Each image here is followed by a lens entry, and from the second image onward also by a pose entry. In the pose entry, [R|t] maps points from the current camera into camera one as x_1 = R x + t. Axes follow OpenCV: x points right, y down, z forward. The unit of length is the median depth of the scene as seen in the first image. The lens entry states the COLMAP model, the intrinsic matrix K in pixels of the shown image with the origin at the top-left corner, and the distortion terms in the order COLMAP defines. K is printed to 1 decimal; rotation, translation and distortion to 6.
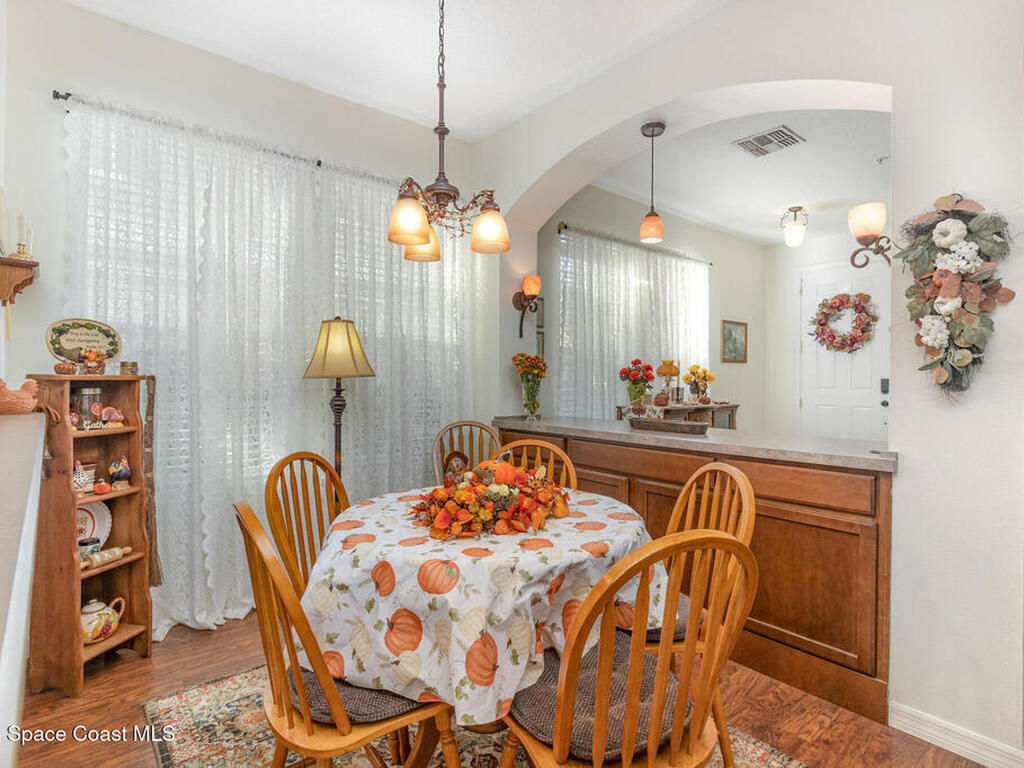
lens RADIAL K [[532.7, 0, 514.3], [0, 532.7, 375.7], [0, 0, 1]] dist [-0.001000, -0.000236]
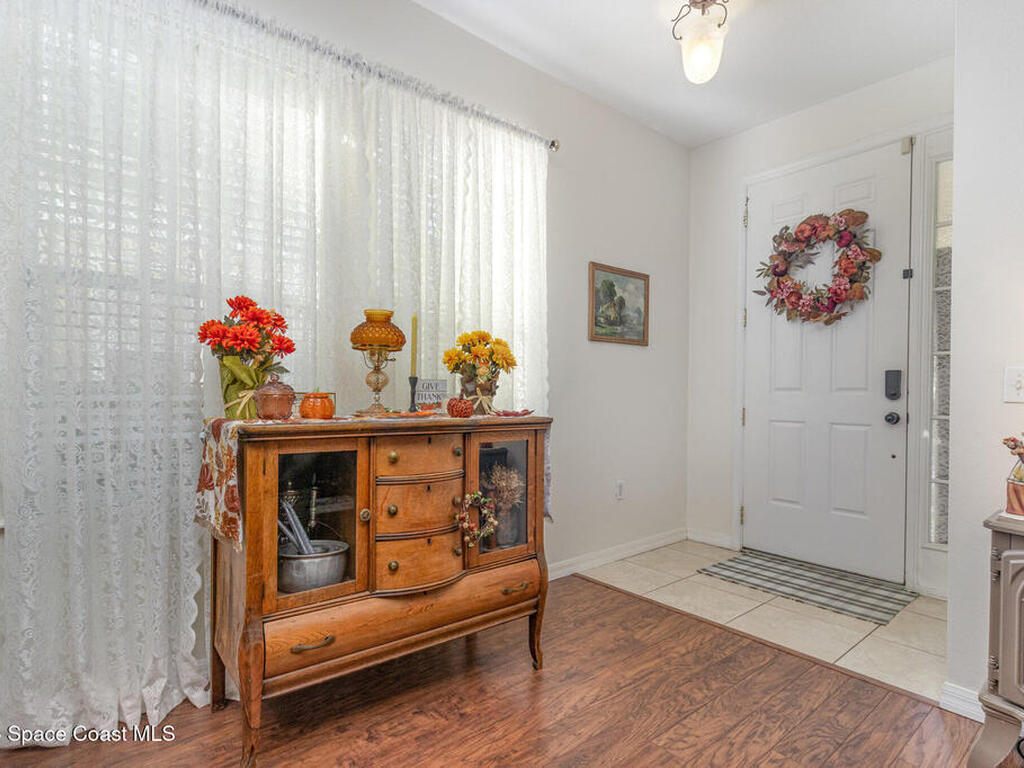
lens RADIAL K [[536.7, 0, 512.1], [0, 536.7, 395.3], [0, 0, 1]] dist [0.001427, 0.000107]
pose [[0.999923, 0.005851, -0.010980, 0.514720], [-0.005773, 0.999958, 0.007138, 0.044051], [0.011021, -0.007074, 0.999914, 0.736273]]
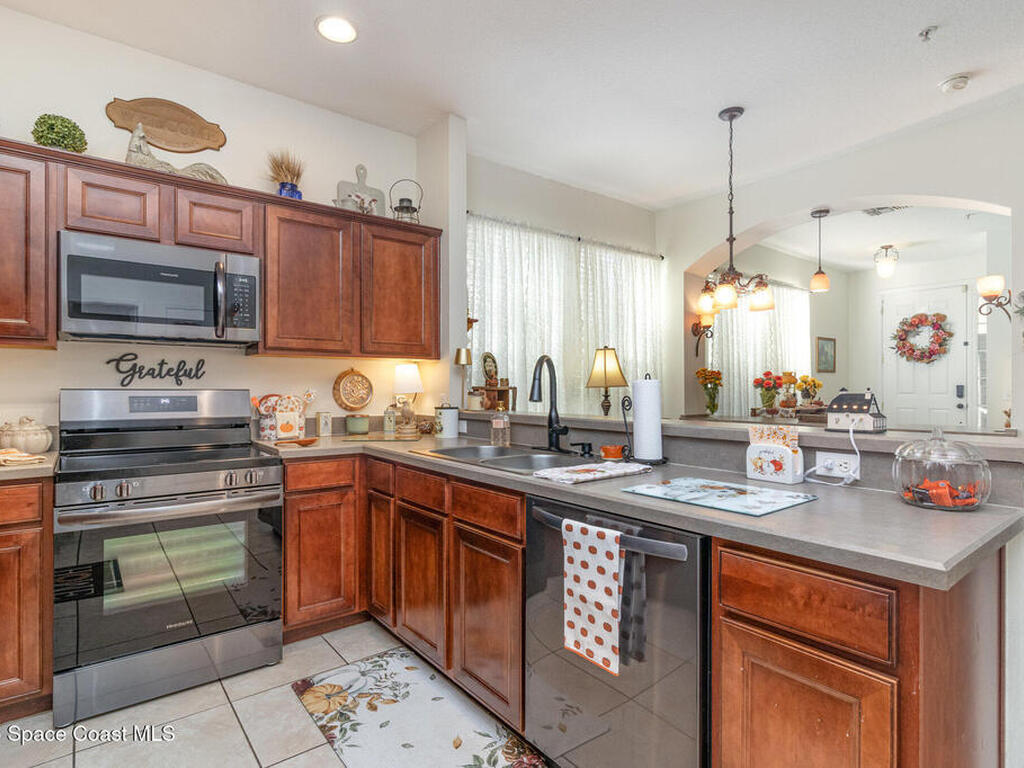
lens RADIAL K [[536.0, 0, 512.0], [0, 536.0, 384.0], [0, 0, 1]] dist [0.001046, 0.000361]
pose [[0.999100, -0.006942, -0.041854, -0.394328], [0.006896, 0.999975, -0.001254, -0.004065], [0.041862, 0.000964, 0.999123, -0.371174]]
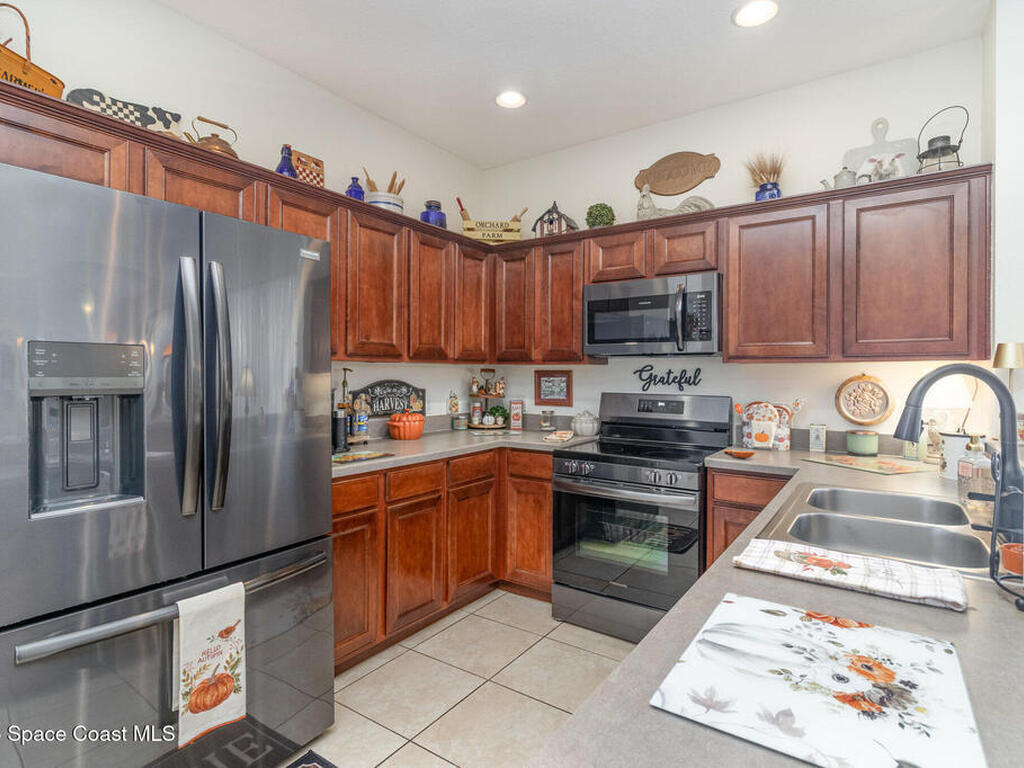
lens RADIAL K [[532.7, 0, 514.3], [0, 532.7, 375.7], [0, 0, 1]] dist [-0.001000, -0.000236]
pose [[0.269759, -0.004032, -0.962919, -0.130635], [0.001186, 0.999992, -0.003855, -0.027499], [0.962927, -0.000103, 0.269762, -0.149795]]
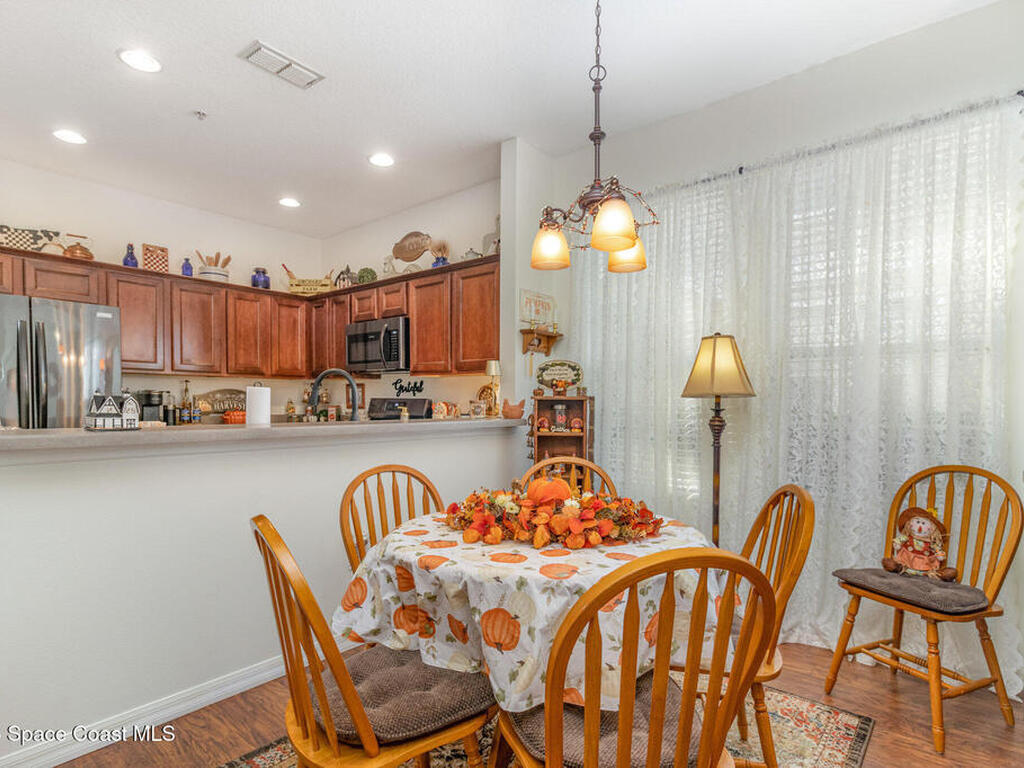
lens RADIAL K [[543.2, 0, 526.5], [0, 543.2, 419.0], [0, 0, 1]] dist [0.002804, -0.000304]
pose [[0.180109, 0.025498, -0.983316, 0.421606], [-0.001465, 0.999670, 0.025654, 0.013960], [0.983646, -0.003180, 0.180087, 0.363172]]
